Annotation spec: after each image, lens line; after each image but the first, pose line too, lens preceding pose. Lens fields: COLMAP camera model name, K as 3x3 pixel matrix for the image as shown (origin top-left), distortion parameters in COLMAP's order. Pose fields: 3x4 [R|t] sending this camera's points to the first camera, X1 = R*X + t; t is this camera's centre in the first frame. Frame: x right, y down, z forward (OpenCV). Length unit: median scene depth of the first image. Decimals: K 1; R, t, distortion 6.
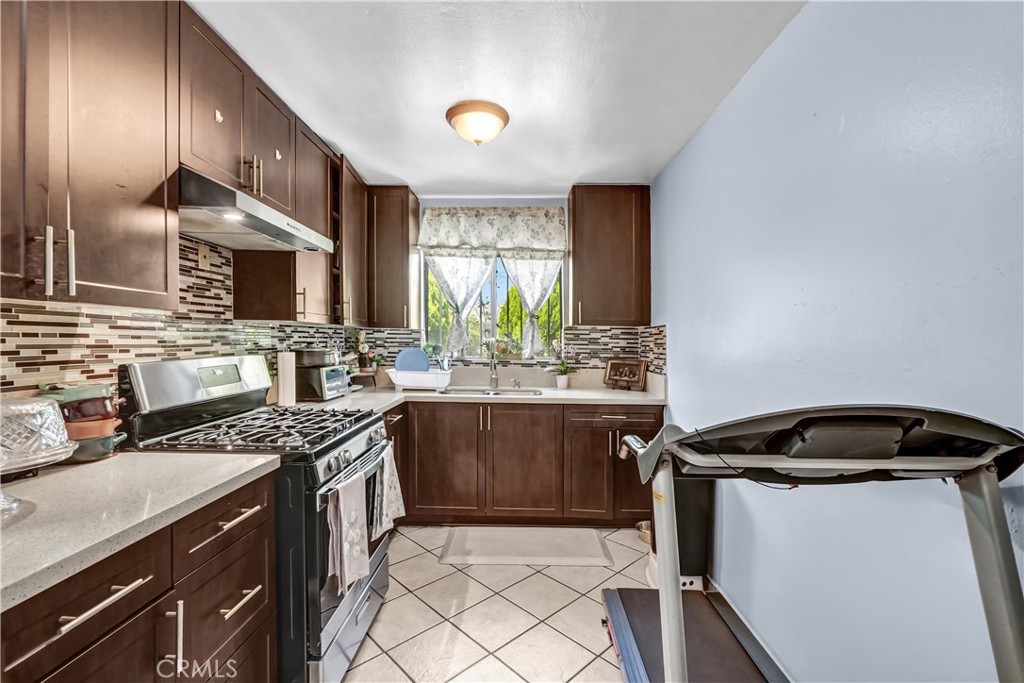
lens RADIAL K [[448.1, 0, 512.8], [0, 448.1, 350.2], [0, 0, 1]] dist [-0.001675, 0.000309]
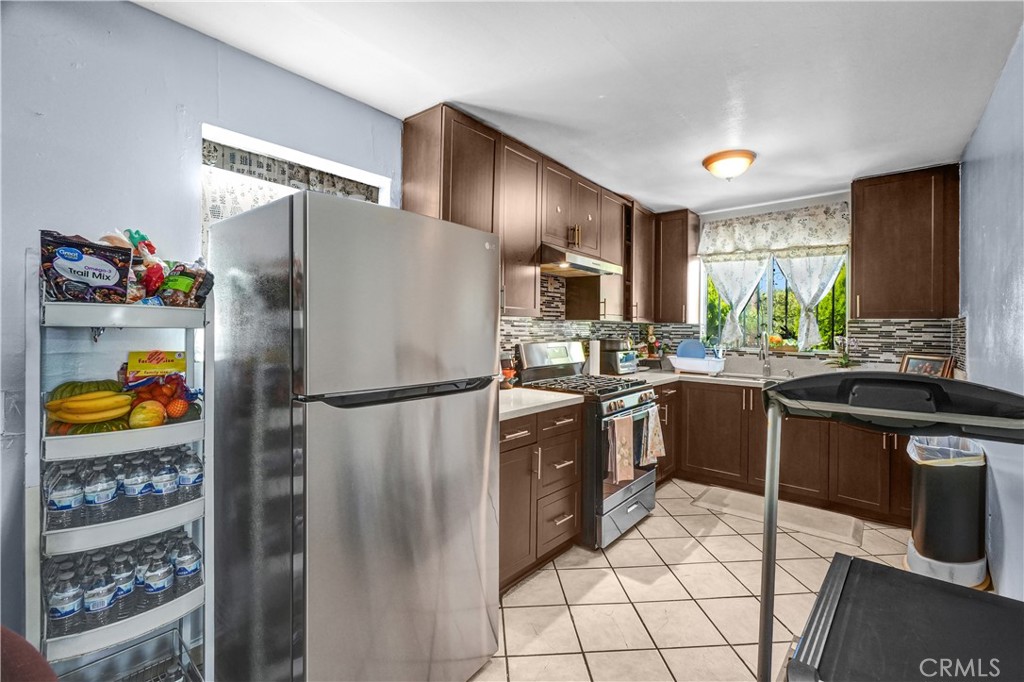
lens RADIAL K [[441.0, 0, 512.6], [0, 441.0, 328.4], [0, 0, 1]] dist [0.000088, 0.000169]
pose [[0.771896, -0.003604, -0.635738, 0.244529], [-0.017328, 0.999493, -0.026705, 0.008919], [0.635512, 0.031630, 0.771443, -0.353801]]
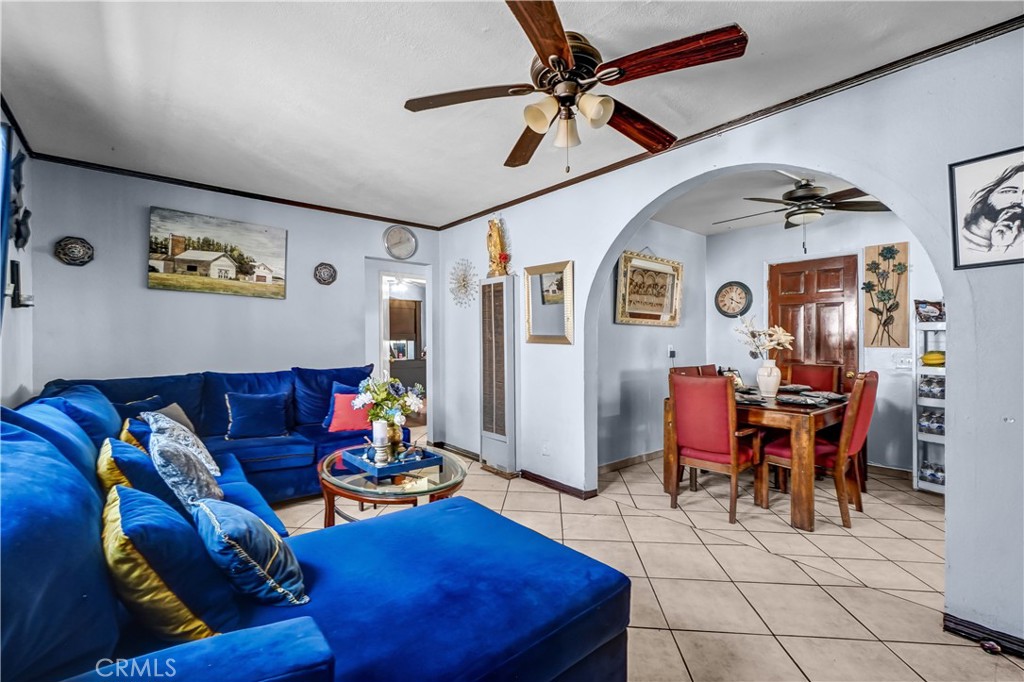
lens RADIAL K [[444.7, 0, 515.4], [0, 444.7, 336.9], [0, 0, 1]] dist [0.002465, 0.000959]
pose [[-0.764000, -0.009086, -0.645152, 1.579112], [-0.022251, 0.999677, 0.012271, 0.037203], [0.644833, 0.023731, -0.763955, -0.022260]]
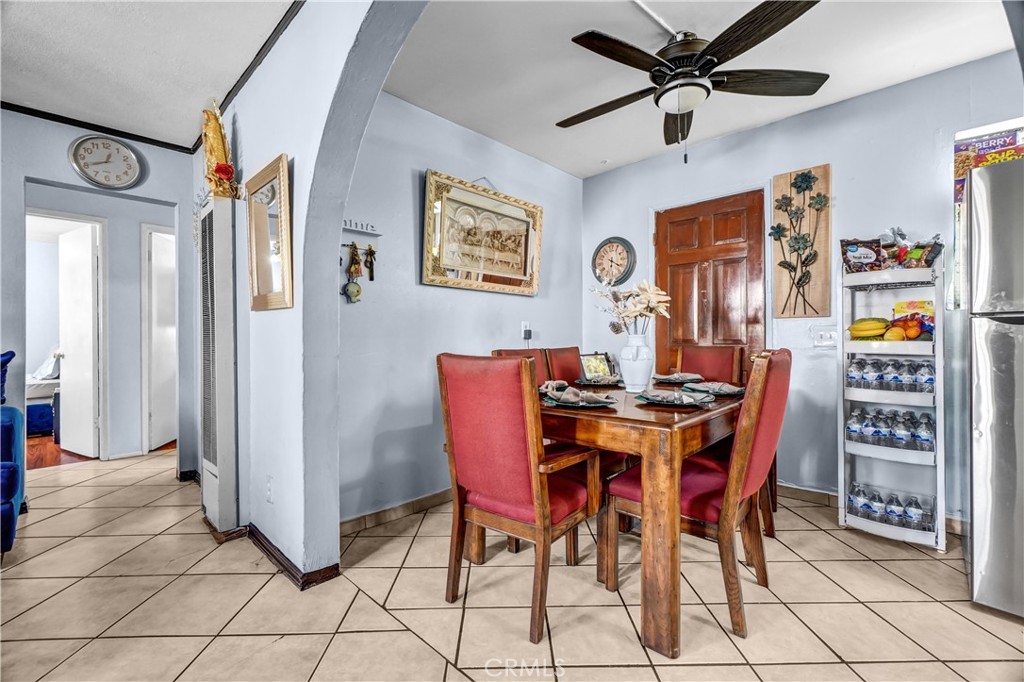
lens RADIAL K [[433.2, 0, 520.7], [0, 433.2, 338.6], [0, 0, 1]] dist [-0.004138, -0.000189]
pose [[-0.673960, 0.001331, -0.738766, 0.753313], [-0.017072, 0.999703, 0.017376, 0.116615], [0.738570, 0.024323, -0.673738, -0.182591]]
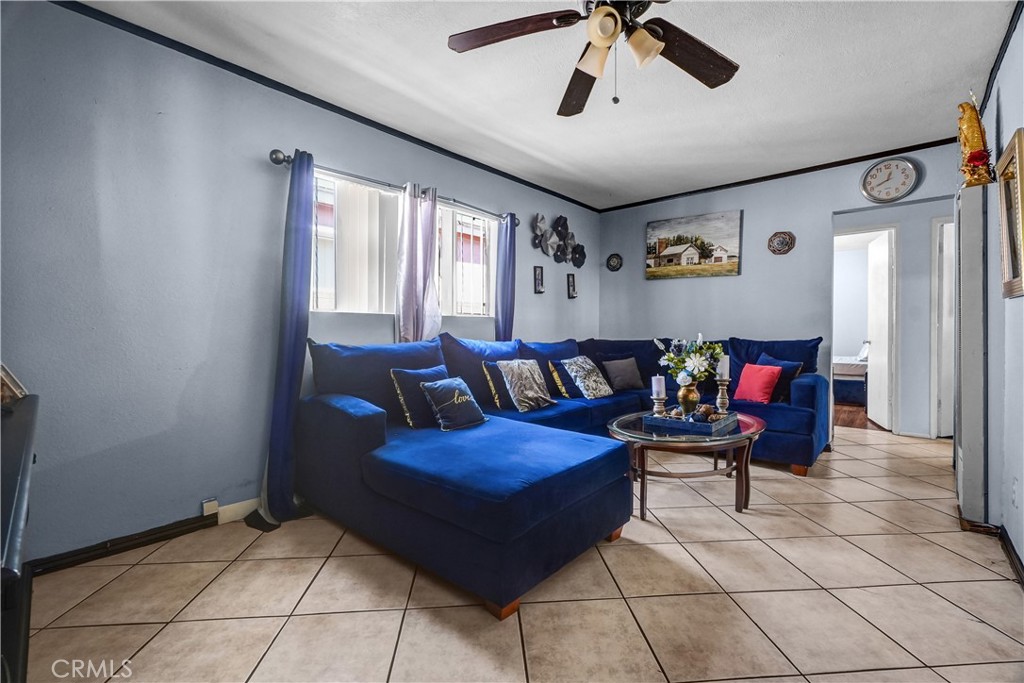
lens RADIAL K [[444.7, 0, 515.4], [0, 444.7, 337.4], [0, 0, 1]] dist [0.002465, 0.000959]
pose [[-0.761103, -0.011416, 0.648531, 0.609790], [0.017213, 0.999137, 0.037789, 0.109375], [-0.648403, 0.039925, -0.760250, 0.107068]]
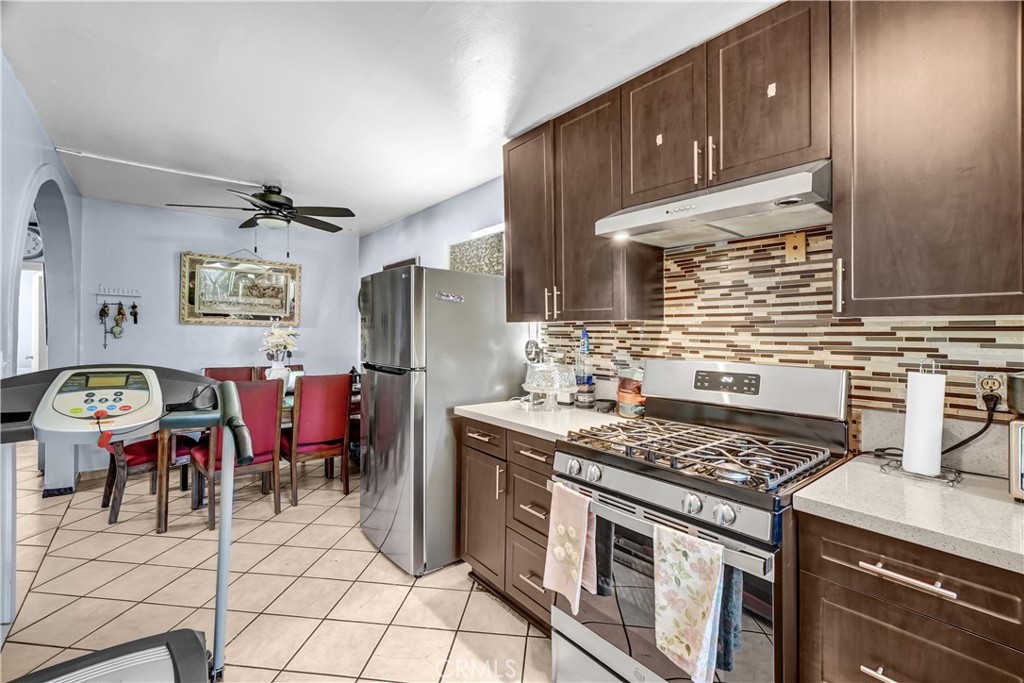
lens RADIAL K [[444.7, 0, 515.4], [0, 444.7, 337.4], [0, 0, 1]] dist [0.002465, 0.000959]
pose [[-0.761535, -0.013201, -0.647989, 0.228704], [-0.035752, 0.999126, 0.021662, -0.034360], [0.647137, 0.039663, -0.761342, 1.158983]]
